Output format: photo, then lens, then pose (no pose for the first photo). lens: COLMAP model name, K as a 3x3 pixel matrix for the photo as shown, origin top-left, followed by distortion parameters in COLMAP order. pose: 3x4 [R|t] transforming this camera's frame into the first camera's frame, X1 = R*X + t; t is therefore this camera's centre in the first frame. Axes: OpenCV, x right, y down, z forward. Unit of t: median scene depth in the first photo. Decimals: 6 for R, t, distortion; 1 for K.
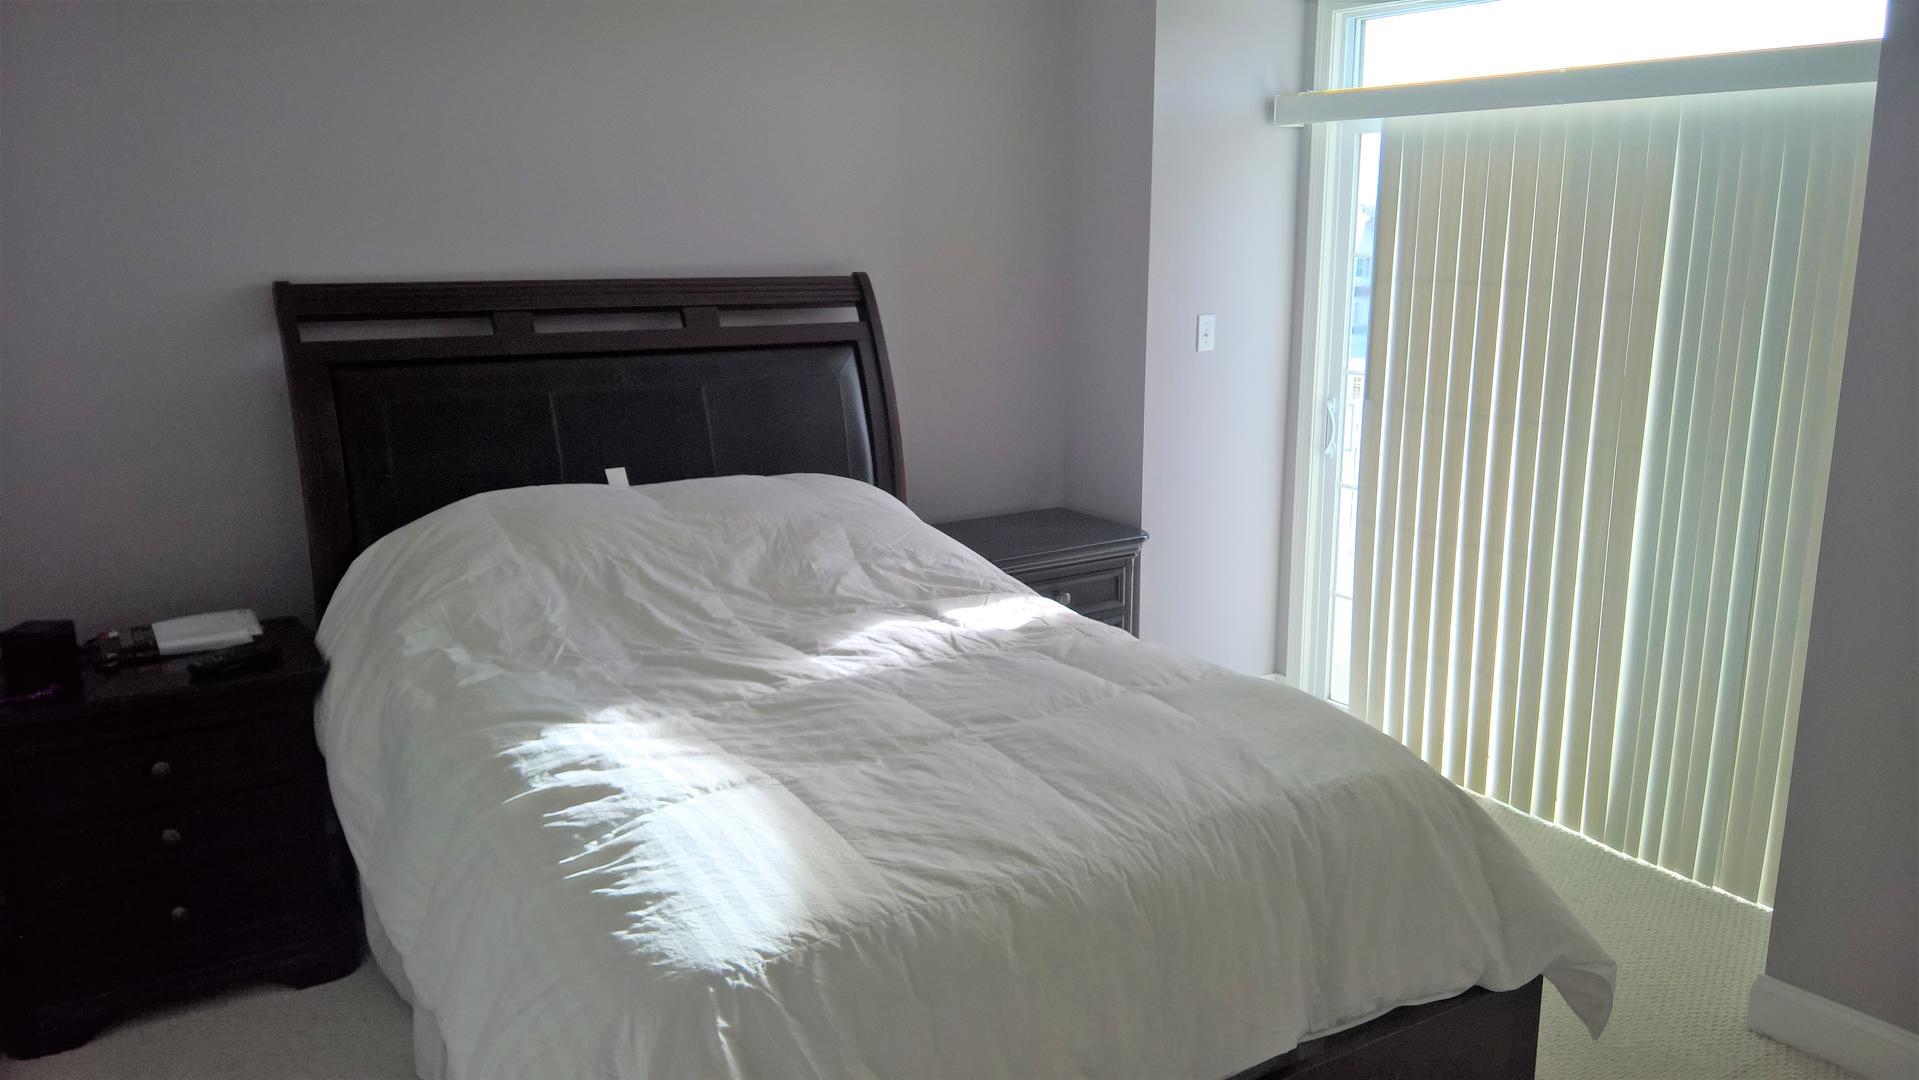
lens RADIAL K [[1444.6, 0, 950.8], [0, 1444.6, 520.6], [0, 0, 1]] dist [0.010982, -0.027527]
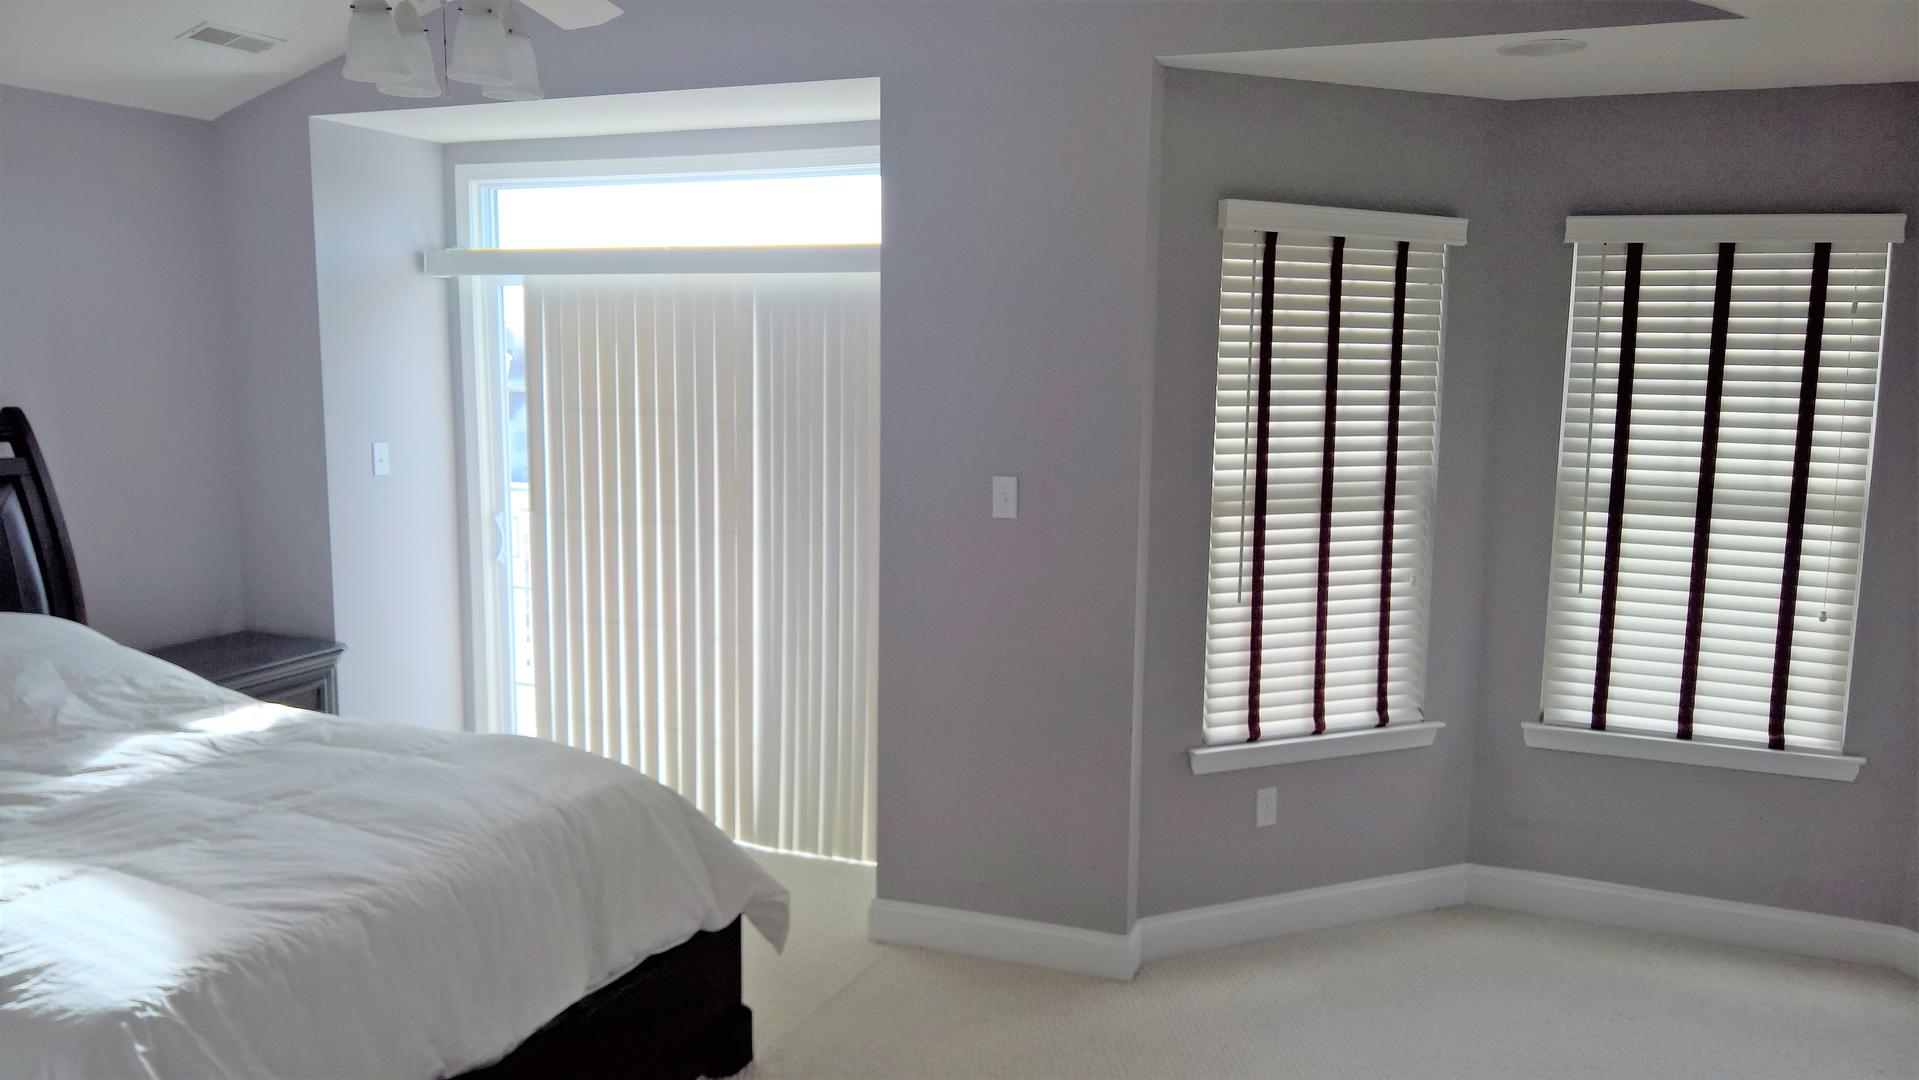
lens RADIAL K [[1444.6, 0, 952.1], [0, 1444.6, 535.8], [0, 0, 1]] dist [0.010982, -0.027527]
pose [[0.816191, -0.058842, 0.574779, -0.172528], [0.101791, 0.993885, -0.042796, 0.032895], [-0.568746, 0.093437, 0.817189, -0.237167]]
